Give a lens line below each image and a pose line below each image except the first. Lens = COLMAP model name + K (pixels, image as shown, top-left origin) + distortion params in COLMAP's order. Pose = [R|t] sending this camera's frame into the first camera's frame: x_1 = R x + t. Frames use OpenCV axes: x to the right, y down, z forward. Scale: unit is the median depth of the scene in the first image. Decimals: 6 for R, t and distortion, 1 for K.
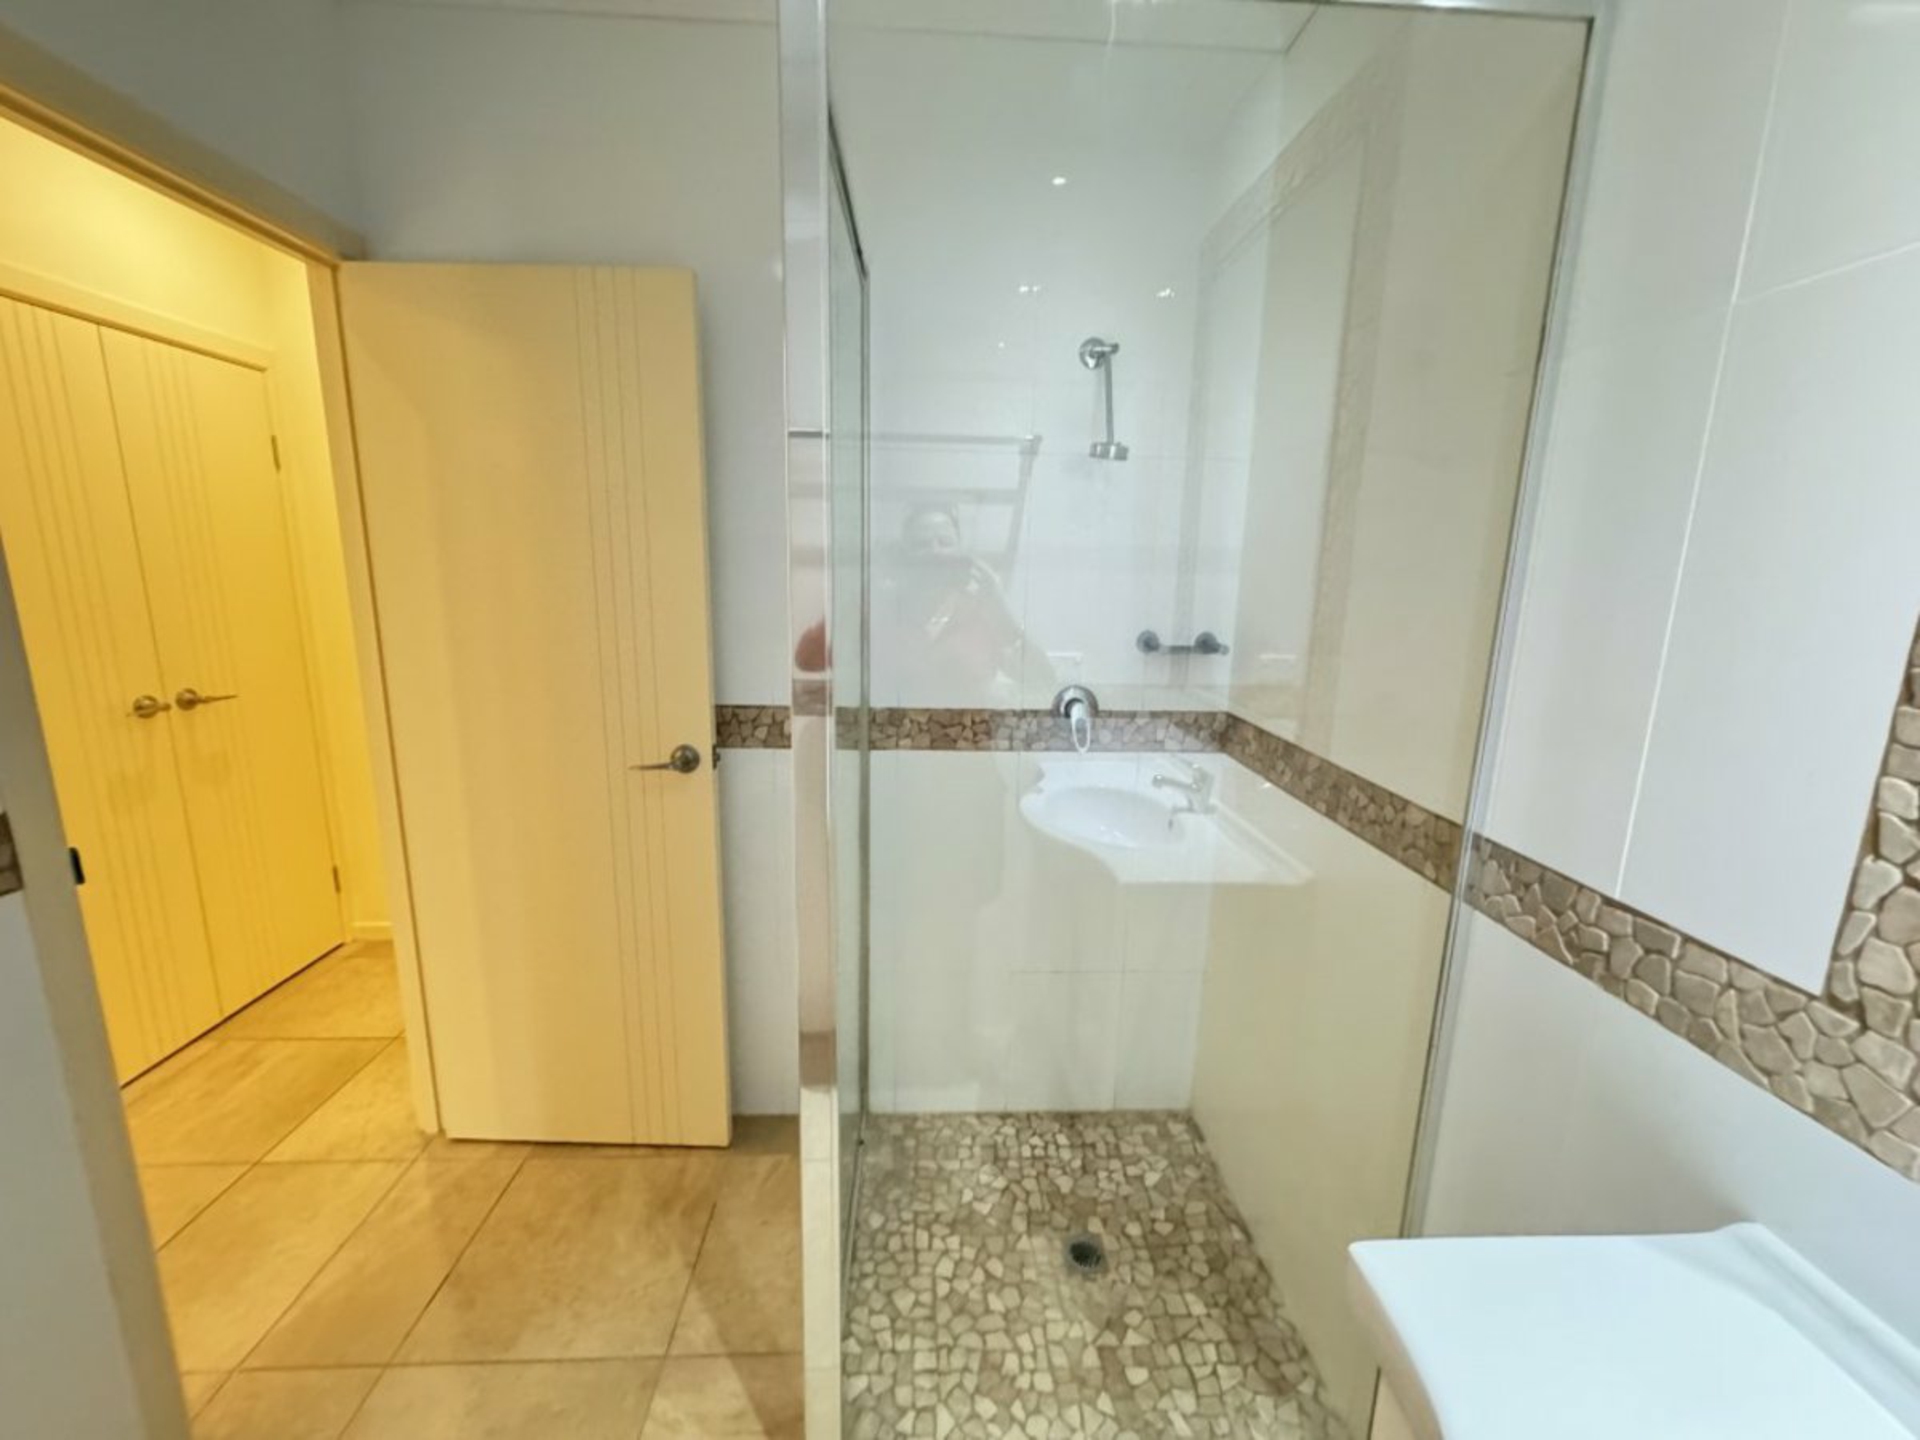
lens RADIAL K [[769.0, 0, 959.0], [0, 769.0, 712.0], [0, 0, 1]] dist [0.006613, -0.001730]
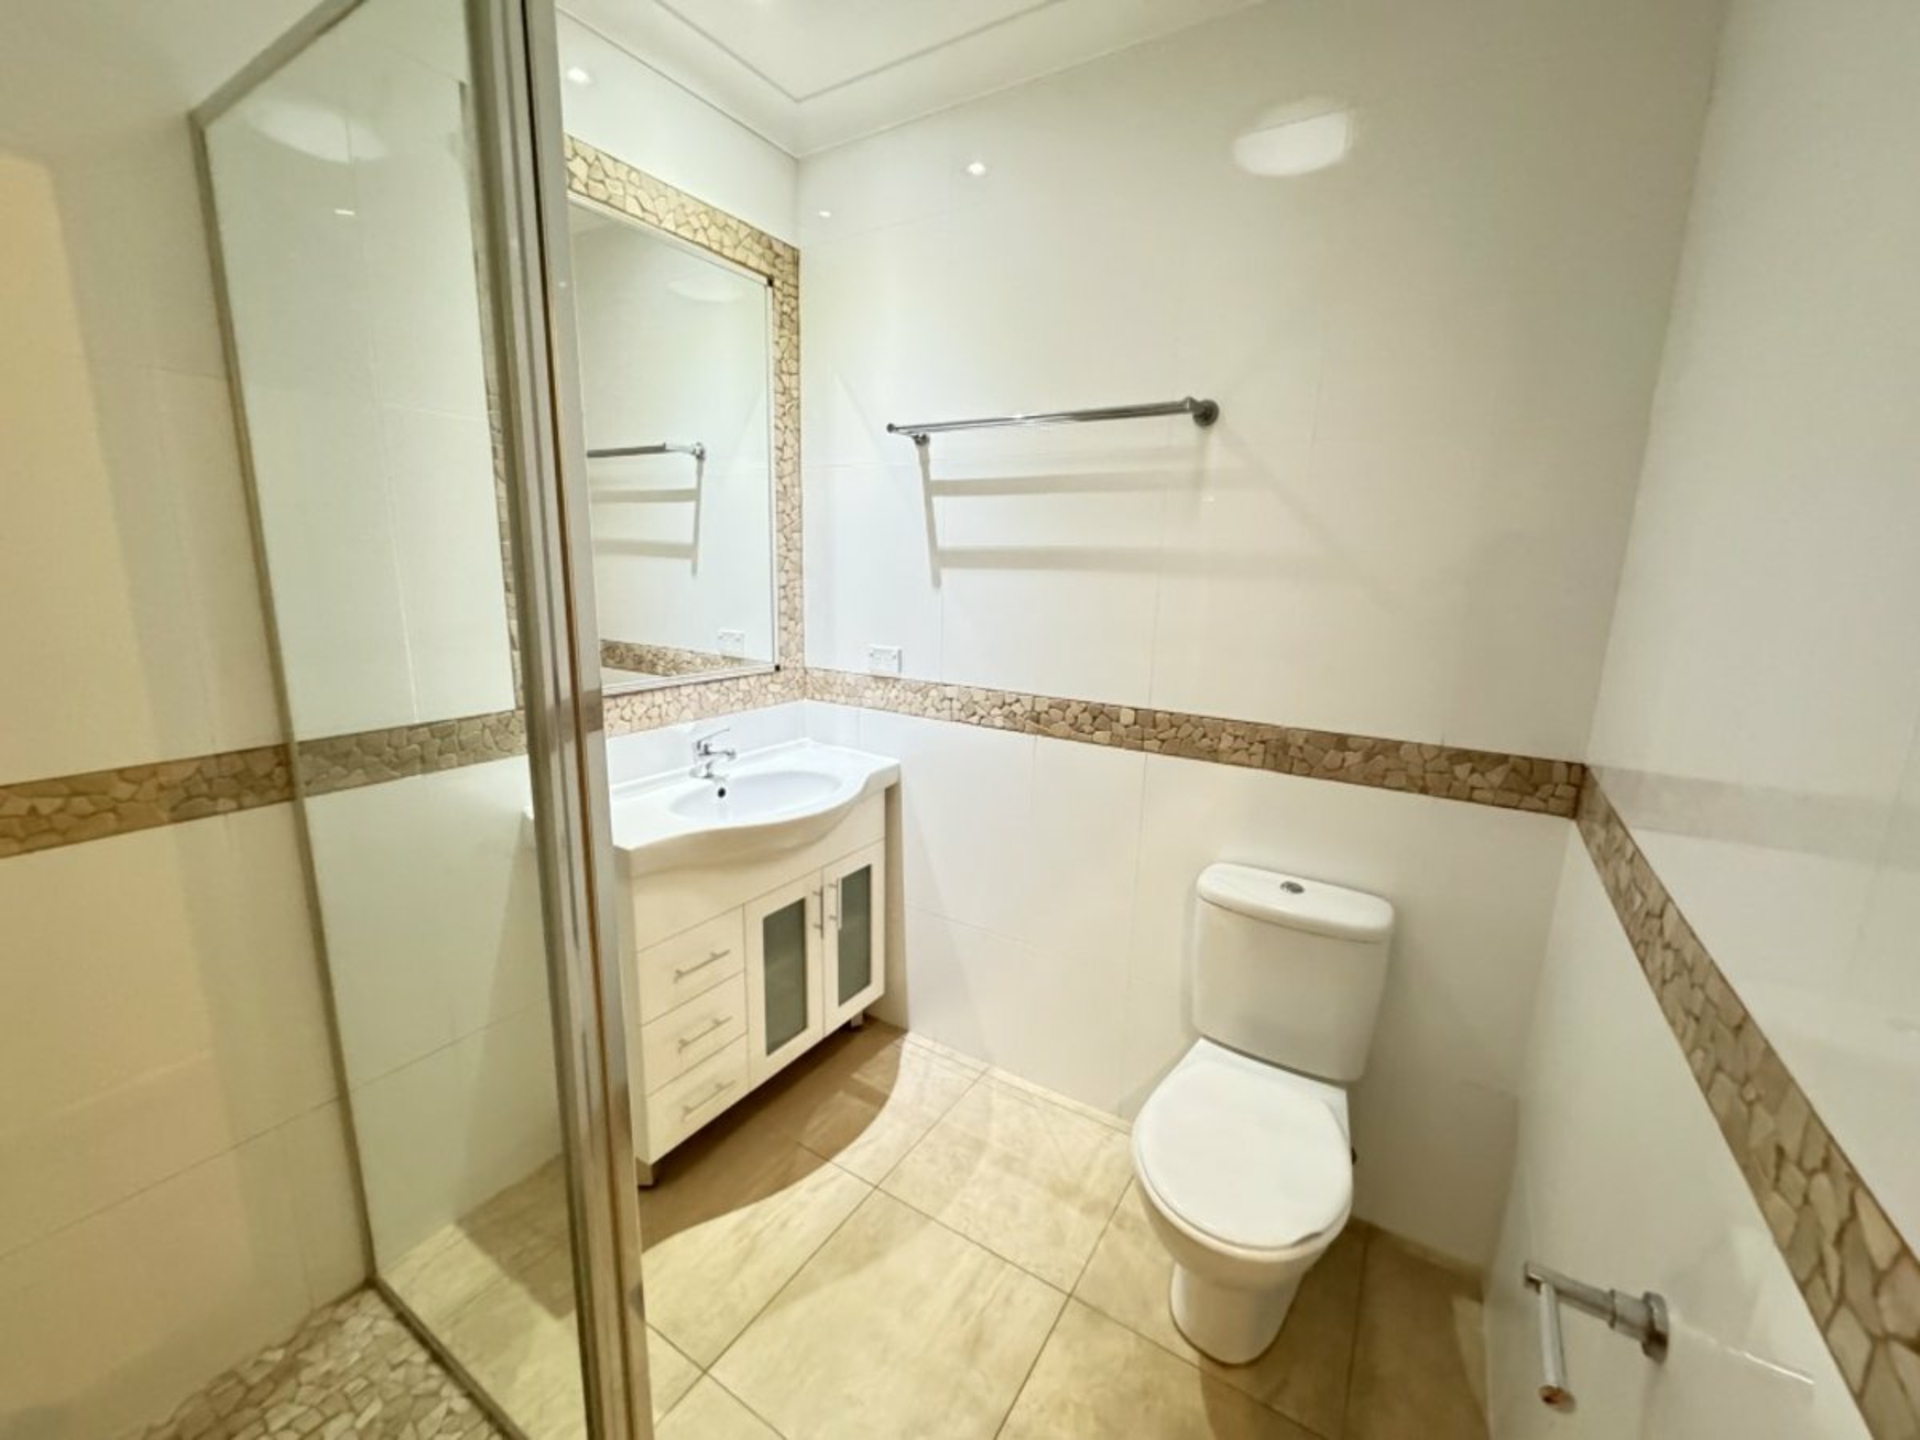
lens RADIAL K [[769.0, 0, 947.6], [0, 769.0, 707.7], [0, 0, 1]] dist [0.006613, -0.001730]
pose [[-0.812861, -0.142338, 0.564798, -1.007618], [0.075215, 0.935910, 0.344114, -0.275812], [-0.577581, 0.322198, -0.750059, 1.392482]]
